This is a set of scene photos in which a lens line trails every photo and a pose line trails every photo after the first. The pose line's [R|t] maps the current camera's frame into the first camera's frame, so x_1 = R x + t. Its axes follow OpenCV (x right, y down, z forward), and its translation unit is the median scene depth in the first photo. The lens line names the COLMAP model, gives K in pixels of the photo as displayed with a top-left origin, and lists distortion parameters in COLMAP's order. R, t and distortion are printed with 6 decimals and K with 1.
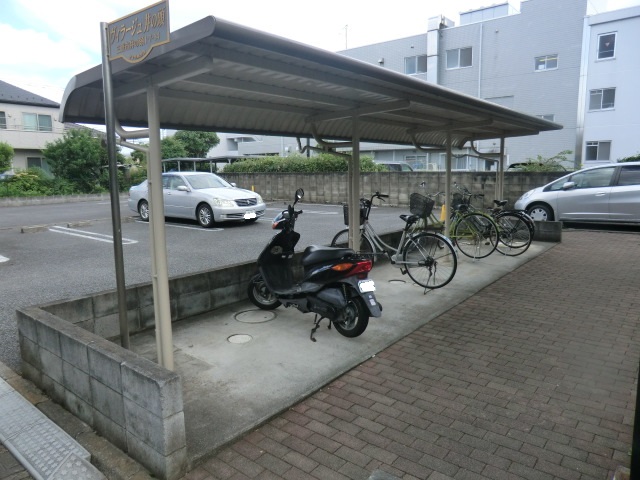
lens RADIAL K [[466.6, 0, 320.0], [0, 466.6, 240.0], [0, 0, 1]] dist [-0.105303, 0.118824]
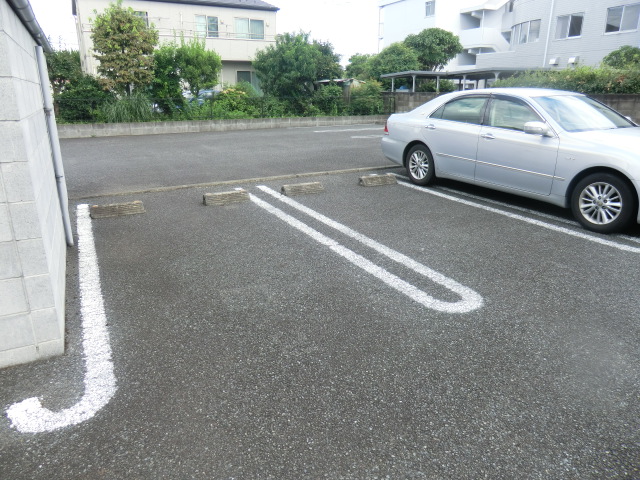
lens RADIAL K [[466.6, 0, 320.0], [0, 466.6, 240.0], [0, 0, 1]] dist [-0.105303, 0.118824]
pose [[0.918277, 0.129382, -0.374203, -0.151951], [-0.066519, 0.982082, 0.176323, -0.035313], [0.390311, -0.137022, 0.910430, 0.261026]]
